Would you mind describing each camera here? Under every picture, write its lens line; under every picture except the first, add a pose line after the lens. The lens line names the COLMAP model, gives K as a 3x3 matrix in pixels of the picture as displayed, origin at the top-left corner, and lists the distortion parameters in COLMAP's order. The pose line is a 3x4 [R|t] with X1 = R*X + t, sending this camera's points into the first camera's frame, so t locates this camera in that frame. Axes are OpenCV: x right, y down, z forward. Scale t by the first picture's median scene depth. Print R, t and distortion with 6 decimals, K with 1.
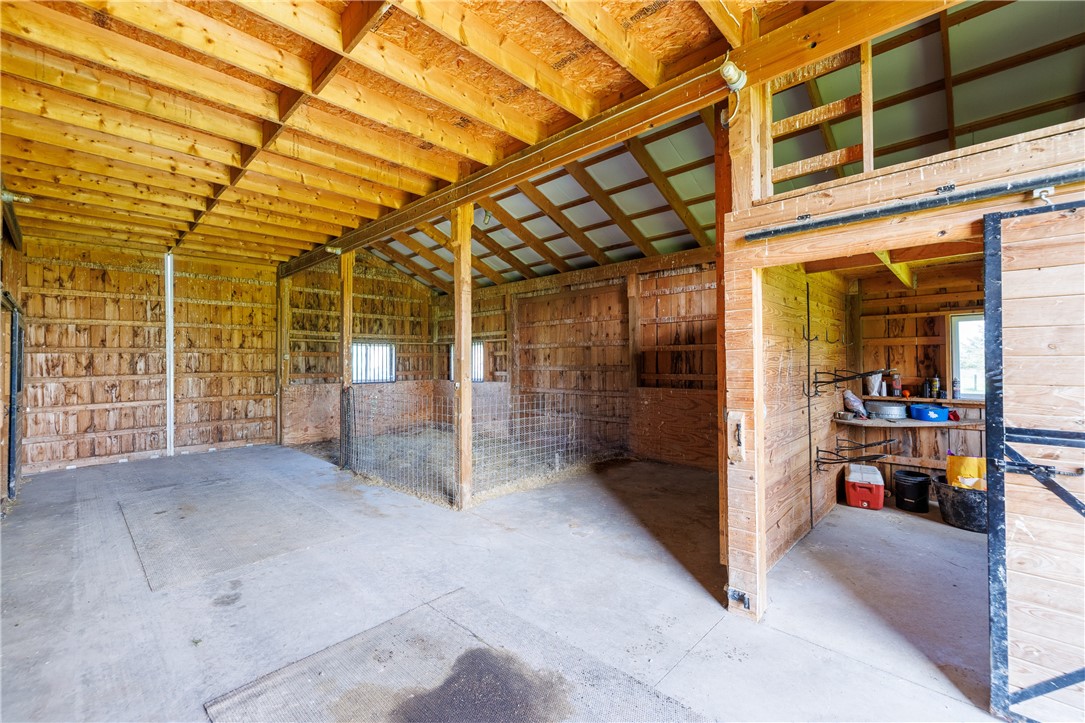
lens RADIAL K [[454.6, 0, 537.1], [0, 454.6, 357.0], [0, 0, 1]] dist [0.003460, 0.000118]
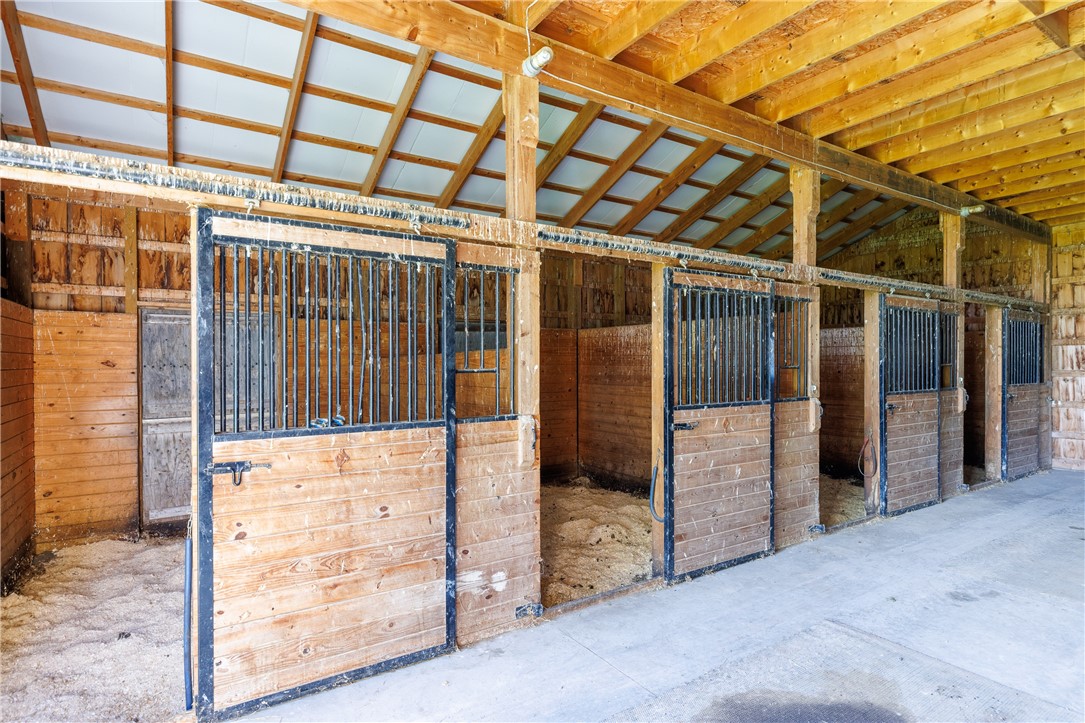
lens RADIAL K [[575.1, 0, 540.5], [0, 575.1, 362.5], [0, 0, 1]] dist [0.002009, 0.000317]
pose [[-0.217467, 0.010195, -0.976014, 0.336263], [0.016141, 0.999846, 0.006848, 0.001582], [0.975934, -0.014265, -0.217598, 0.180351]]
